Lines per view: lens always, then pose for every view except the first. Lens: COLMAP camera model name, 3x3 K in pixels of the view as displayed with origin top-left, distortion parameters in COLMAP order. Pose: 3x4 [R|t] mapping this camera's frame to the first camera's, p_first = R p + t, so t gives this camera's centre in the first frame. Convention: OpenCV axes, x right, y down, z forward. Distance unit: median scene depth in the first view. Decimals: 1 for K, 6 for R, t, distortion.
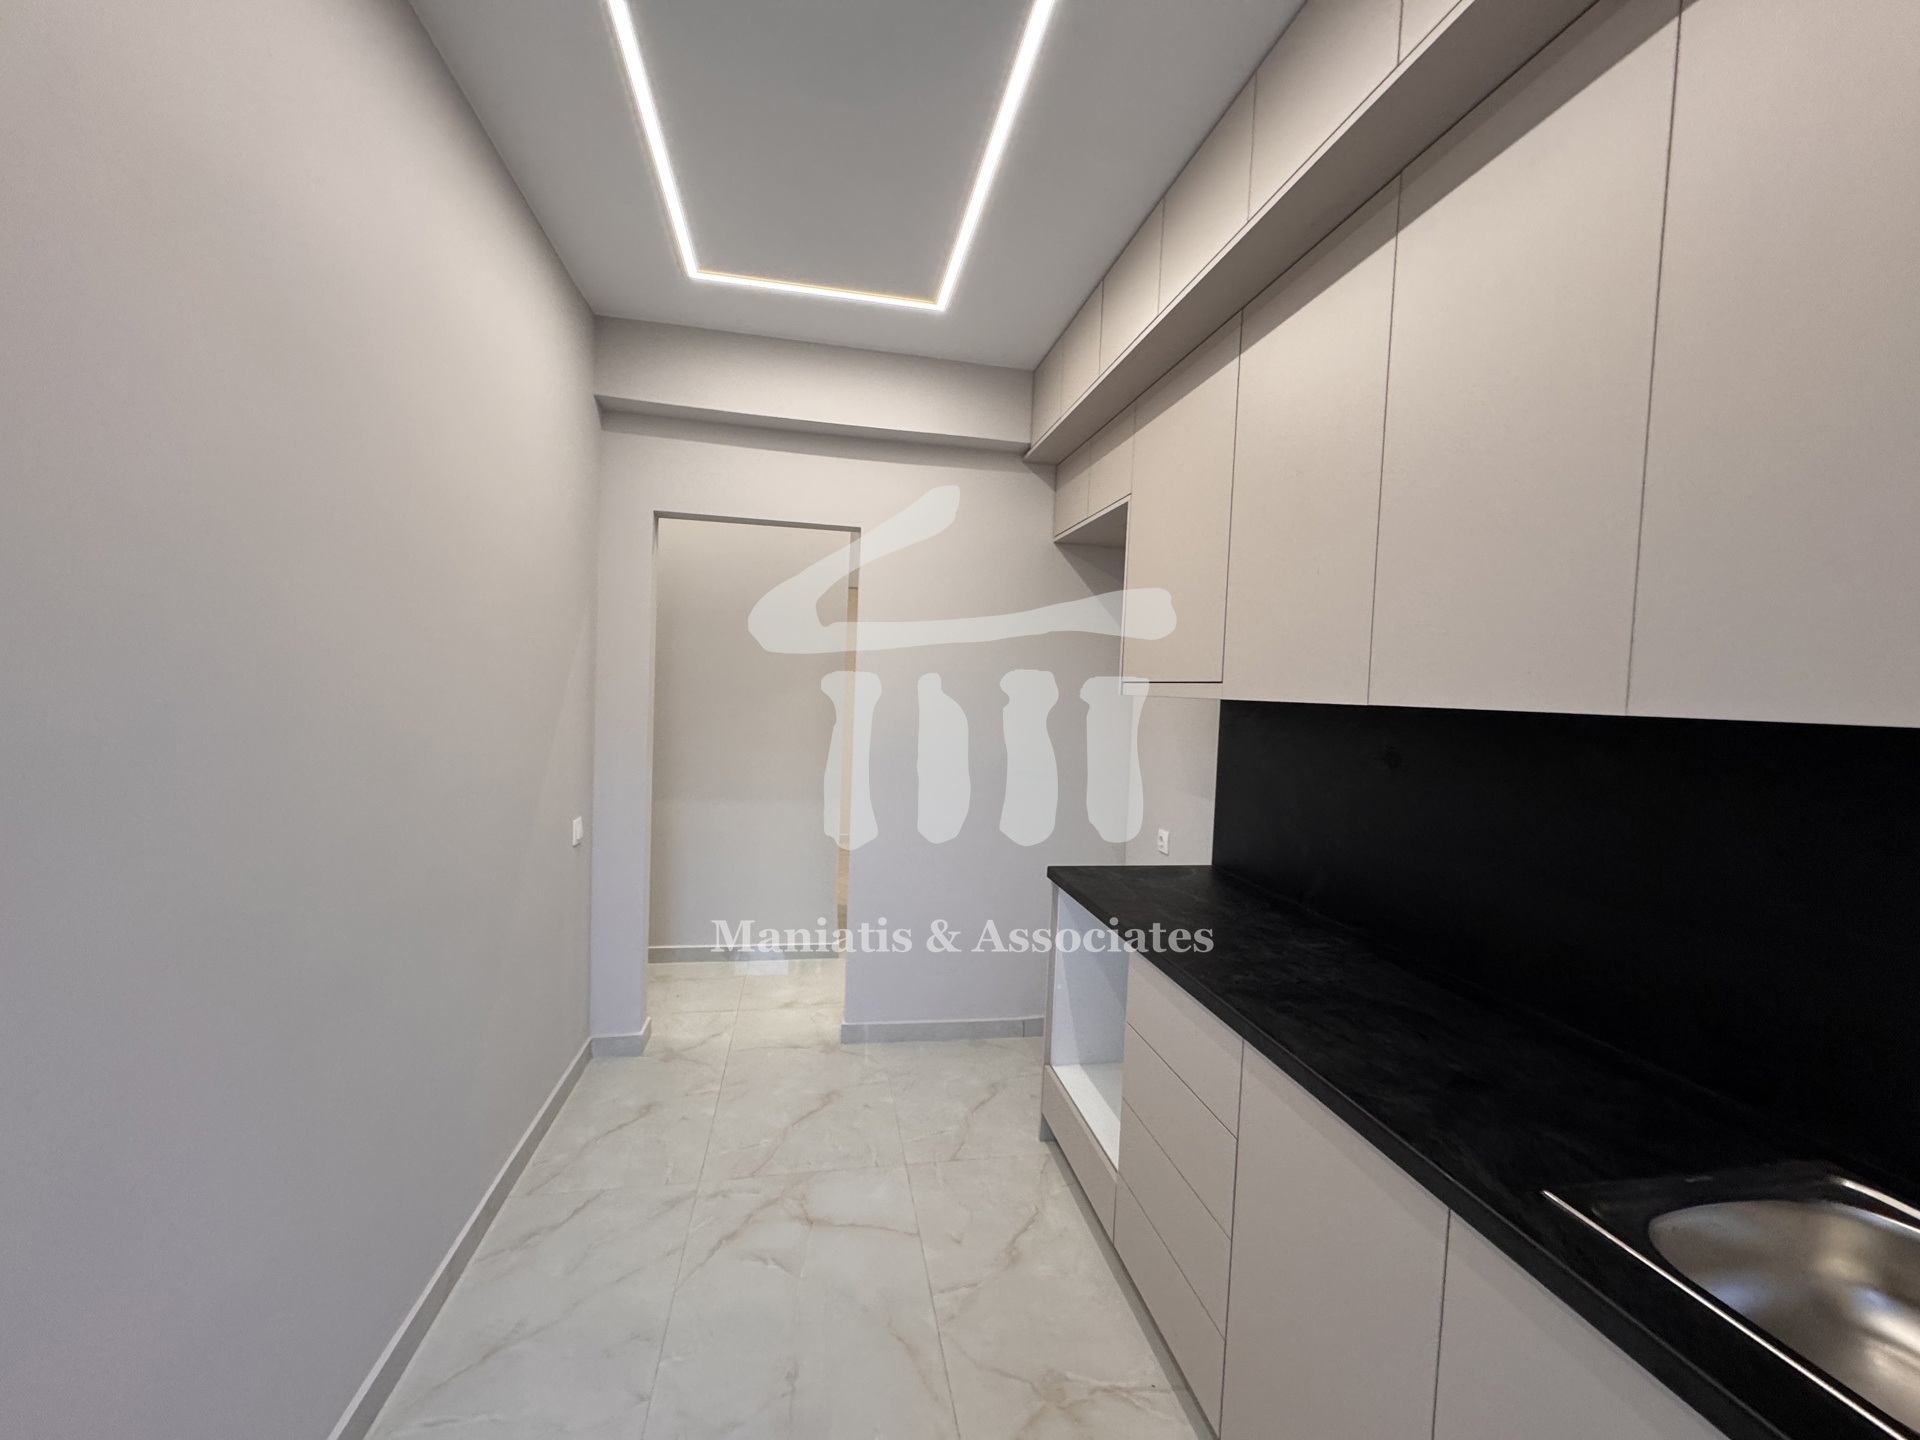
lens RADIAL K [[762.1, 0, 959.0], [0, 762.1, 724.2], [0, 0, 1]] dist [-0.001196, 0.000232]
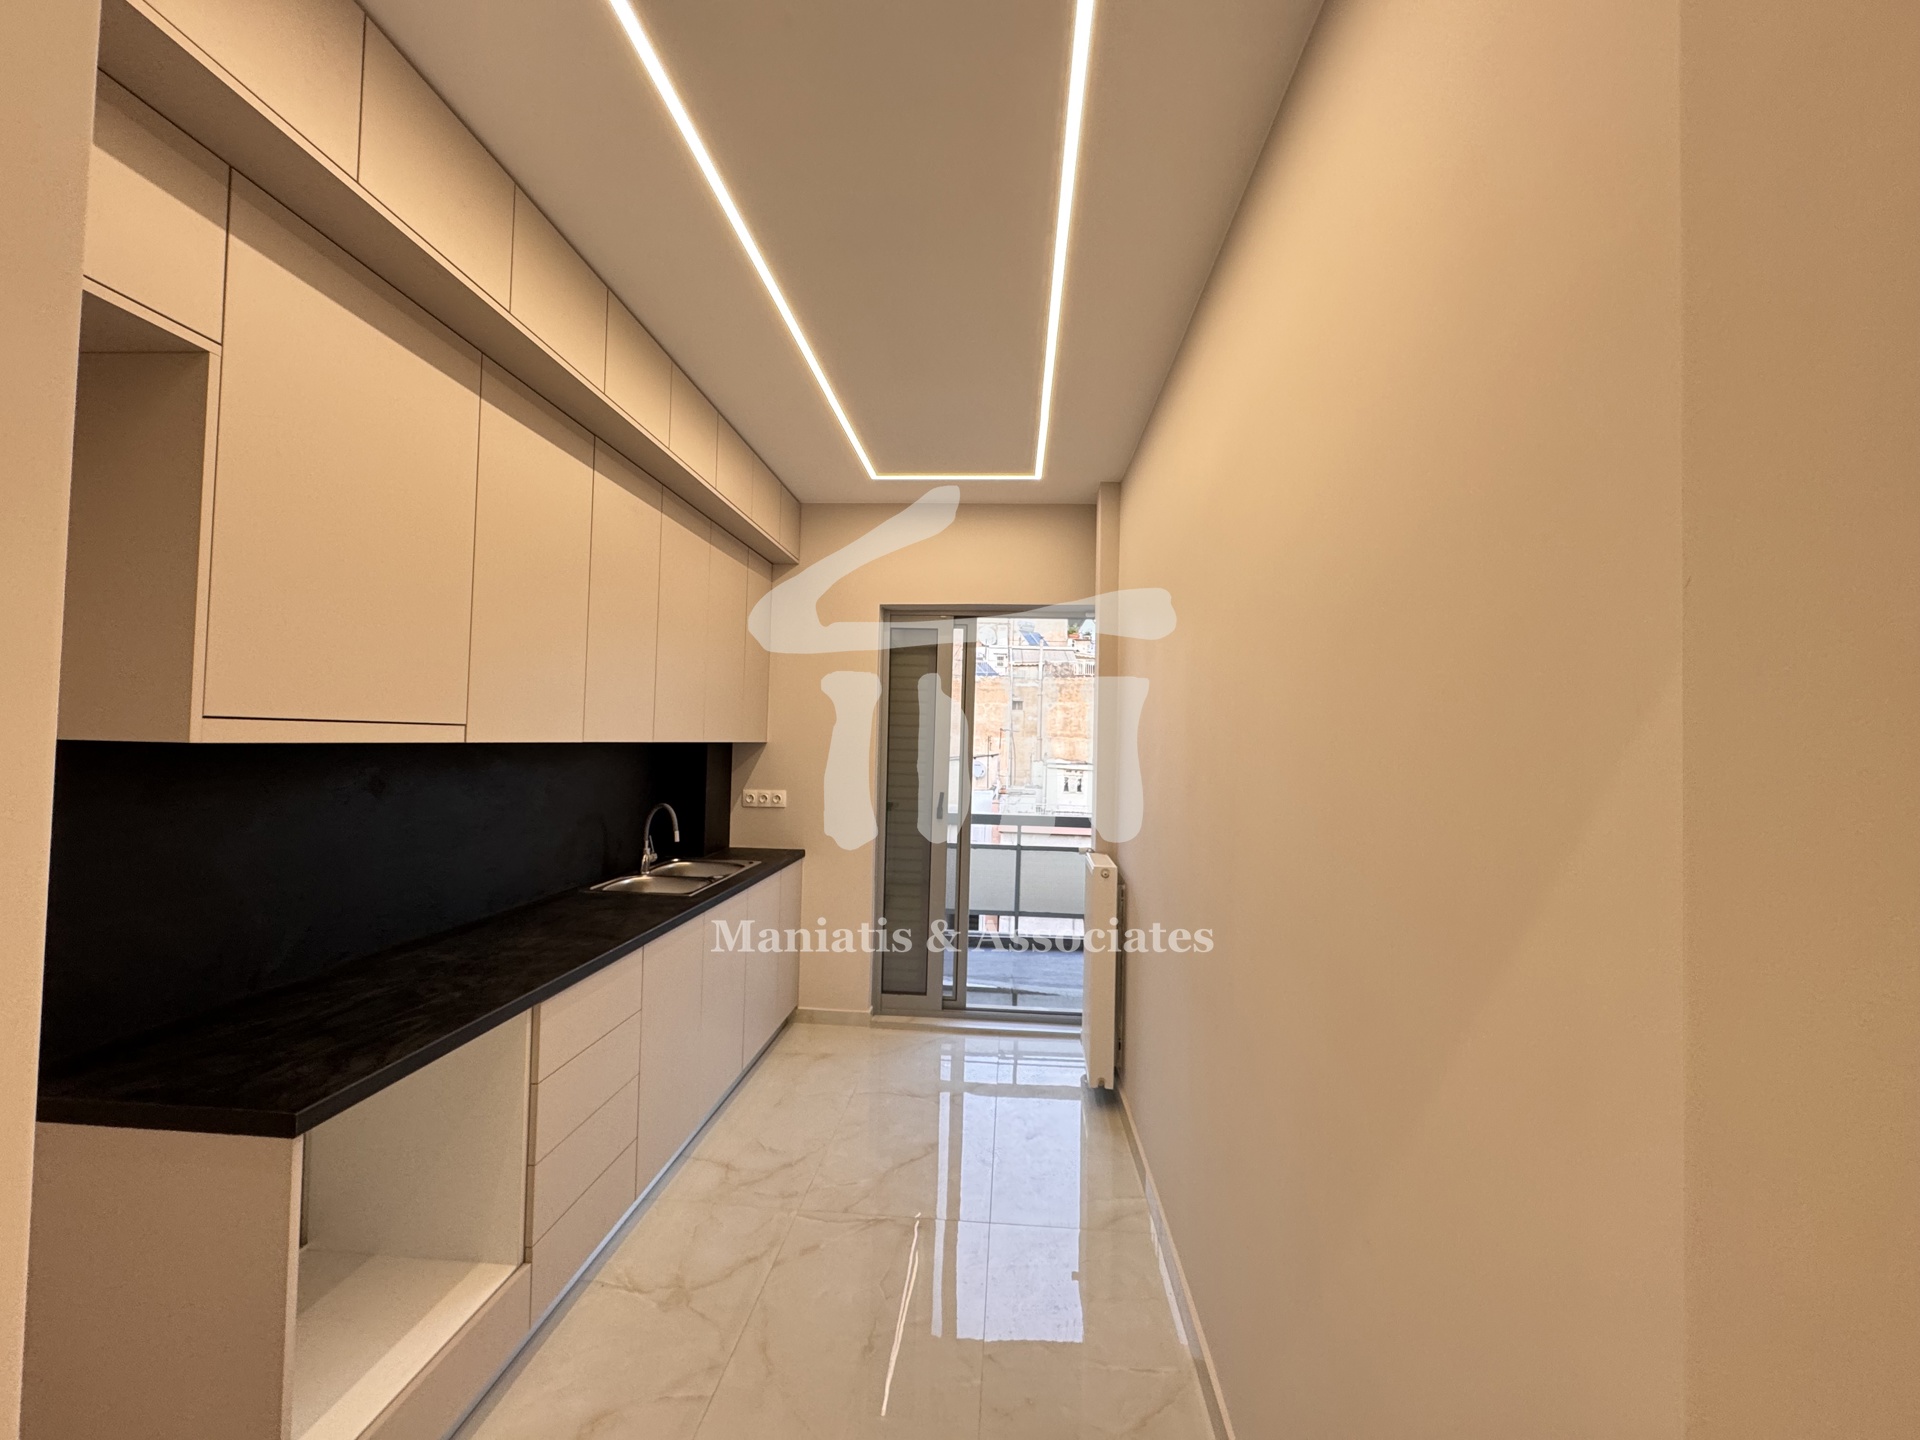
lens RADIAL K [[767.5, 0, 960.7], [0, 767.5, 721.3], [0, 0, 1]] dist [0.000066, -0.000282]
pose [[-0.963362, -0.061516, 0.261056, -0.407857], [-0.055329, 0.997987, 0.030989, -0.099106], [-0.262436, 0.015409, -0.964826, 1.409849]]
